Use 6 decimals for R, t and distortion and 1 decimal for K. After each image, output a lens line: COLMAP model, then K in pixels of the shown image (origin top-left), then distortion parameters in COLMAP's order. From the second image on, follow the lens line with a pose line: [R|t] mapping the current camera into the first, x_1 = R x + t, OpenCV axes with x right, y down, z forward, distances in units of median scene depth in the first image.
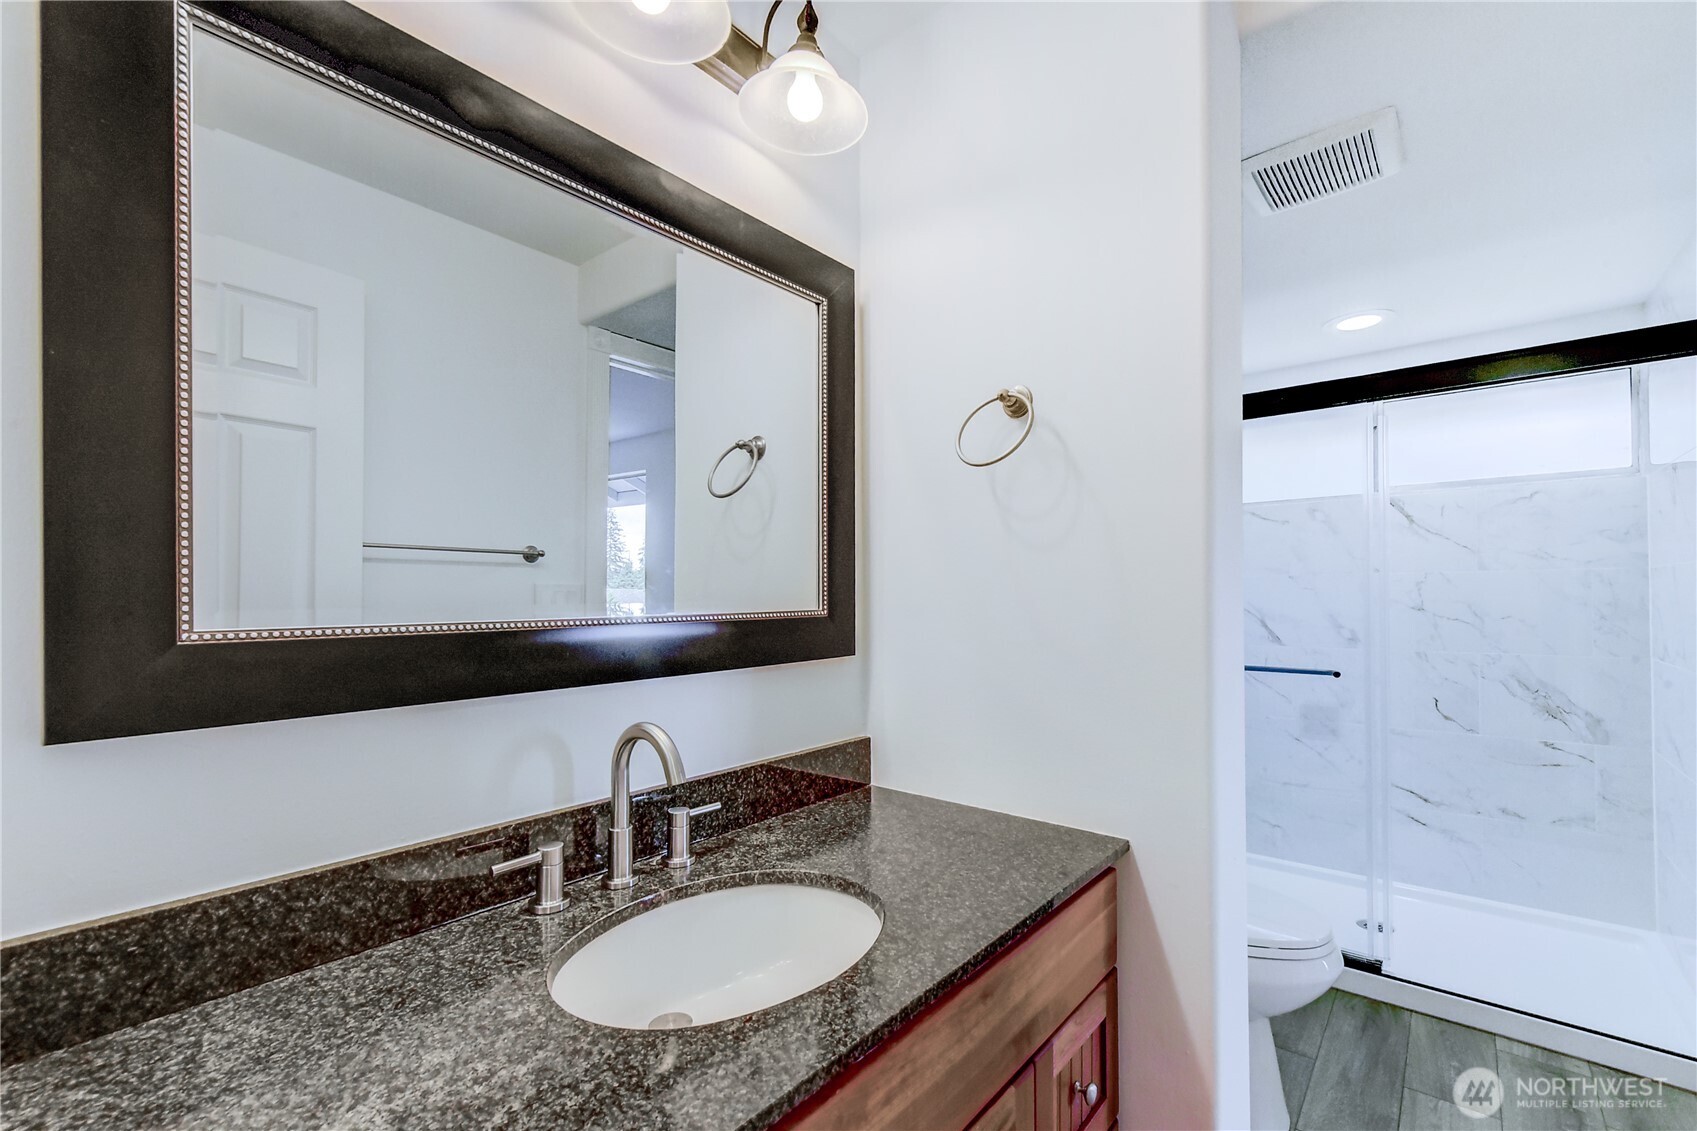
lens RADIAL K [[720.8, 0, 883.7], [0, 720.8, 592.9], [0, 0, 1]] dist [0.005791, -0.000498]
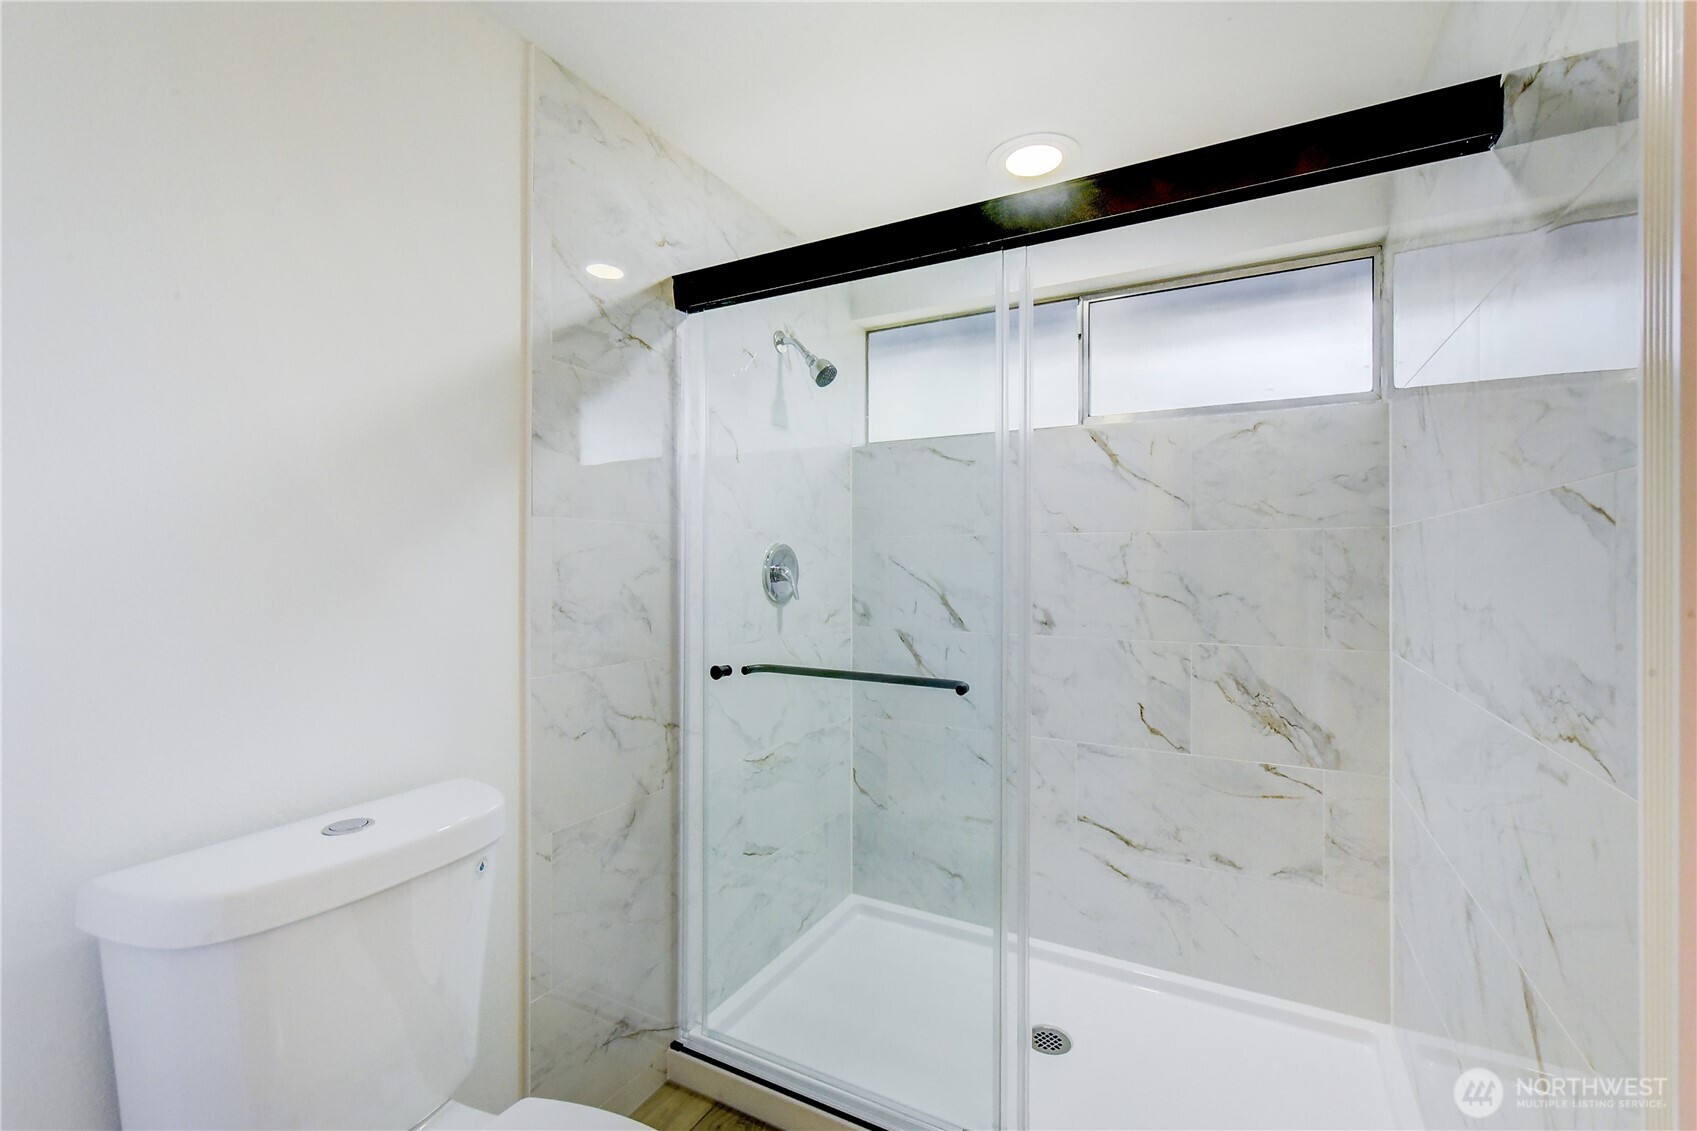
lens RADIAL K [[720.8, 0, 861.4], [0, 720.8, 566.2], [0, 0, 1]] dist [0.005791, -0.000498]
pose [[0.982773, 0.008980, 0.184598, 0.345303], [-0.010476, 0.999920, 0.007129, 0.003645], [-0.184519, -0.008940, 0.982788, 0.331417]]
